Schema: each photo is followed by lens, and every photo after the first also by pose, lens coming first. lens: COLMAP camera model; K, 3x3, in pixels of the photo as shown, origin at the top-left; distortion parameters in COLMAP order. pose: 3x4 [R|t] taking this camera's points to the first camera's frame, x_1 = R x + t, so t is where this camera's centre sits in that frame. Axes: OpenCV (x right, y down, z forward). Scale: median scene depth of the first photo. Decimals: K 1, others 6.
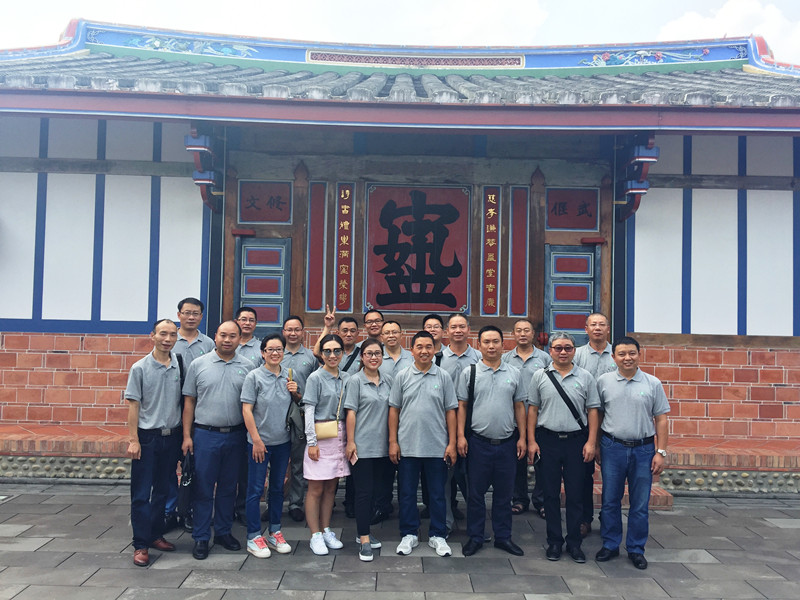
lens RADIAL K [[670.2, 0, 400.6], [0, 670.2, 288.7], [0, 0, 1]] dist [0.030816, -0.002840]
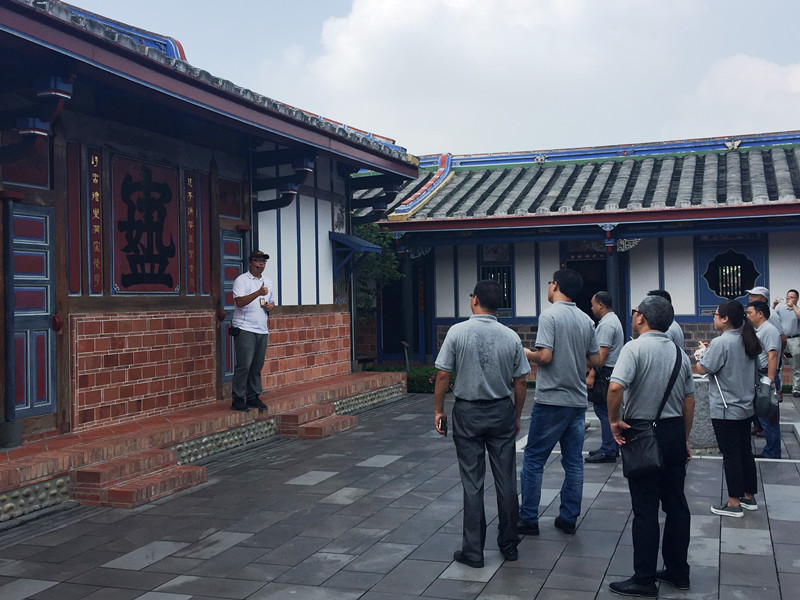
lens RADIAL K [[891.5, 0, 400.5], [0, 891.5, 298.7], [0, 0, 1]] dist [-0.004809, 0.000000]
pose [[0.336629, -0.027095, 0.941248, -1.057226], [-0.010918, 0.999406, 0.032674, -0.002787], [-0.941574, -0.021276, 0.336133, 0.226585]]
